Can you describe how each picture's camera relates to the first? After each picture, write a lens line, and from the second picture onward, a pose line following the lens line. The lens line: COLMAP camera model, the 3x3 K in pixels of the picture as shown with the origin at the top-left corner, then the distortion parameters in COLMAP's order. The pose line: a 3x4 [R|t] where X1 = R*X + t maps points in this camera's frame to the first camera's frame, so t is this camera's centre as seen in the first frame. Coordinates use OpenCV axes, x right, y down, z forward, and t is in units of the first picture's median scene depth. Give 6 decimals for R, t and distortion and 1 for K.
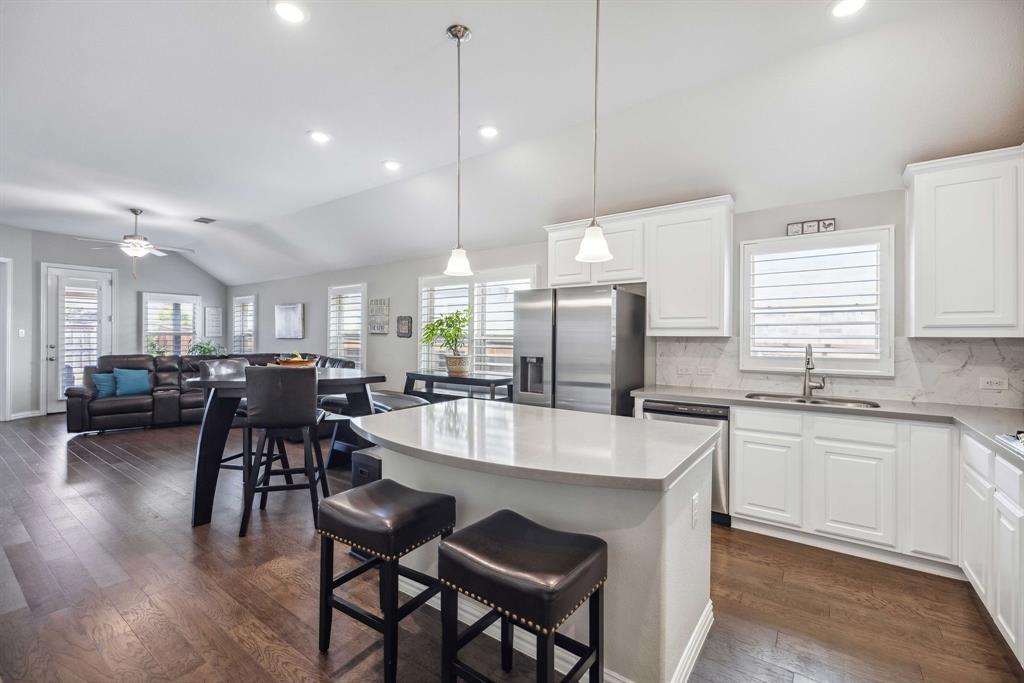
lens RADIAL K [[435.9, 0, 511.0], [0, 435.9, 337.6], [0, 0, 1]] dist [-0.001463, -0.000241]
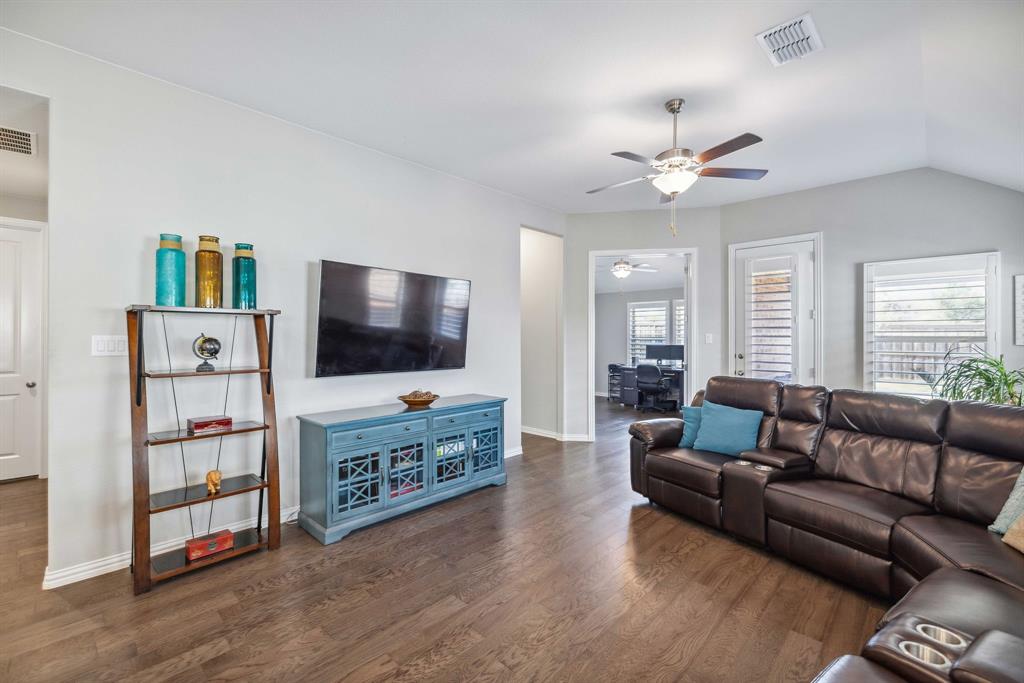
lens RADIAL K [[440.8, 0, 512.0], [0, 440.8, 341.5], [0, 0, 1]] dist [0.013046, -0.000018]
pose [[-0.133978, 0.009316, -0.990941, -0.270201], [-0.005484, 0.999934, 0.010142, -0.010768], [0.990969, 0.006793, -0.133918, 0.743026]]
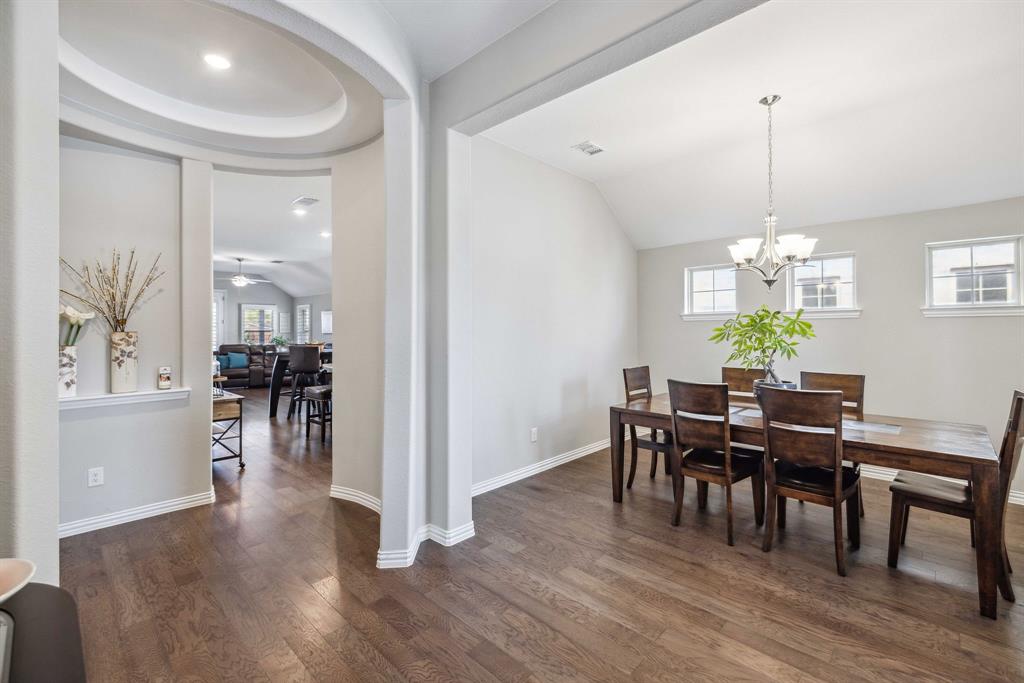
lens RADIAL K [[453.9, 0, 510.3], [0, 453.9, 326.8], [0, 0, 1]] dist [-0.000053, 0.000140]
pose [[0.988292, -0.010173, -0.152234, 0.382063], [0.008880, 0.999919, -0.009169, -0.001260], [0.152315, 0.007710, 0.988302, -0.501503]]
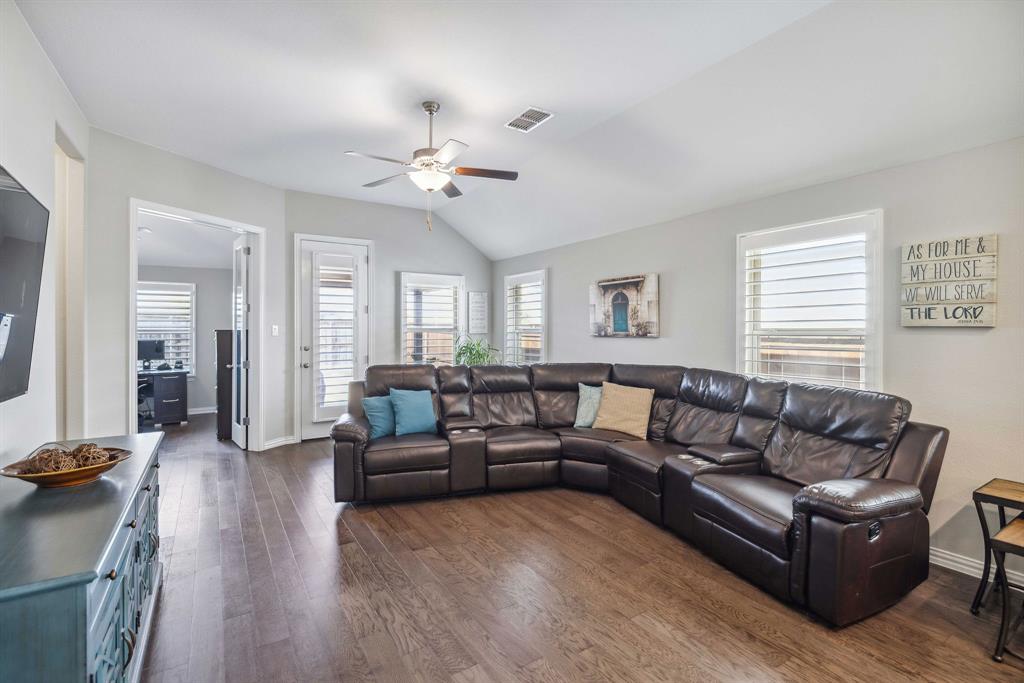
lens RADIAL K [[460.6, 0, 505.5], [0, 460.6, 332.5], [0, 0, 1]] dist [-0.000461, -0.000051]
pose [[0.928790, -0.003297, -0.370592, -0.476236], [0.004068, 0.999991, 0.001299, -0.006340], [0.370585, -0.002714, 0.928795, 0.422371]]
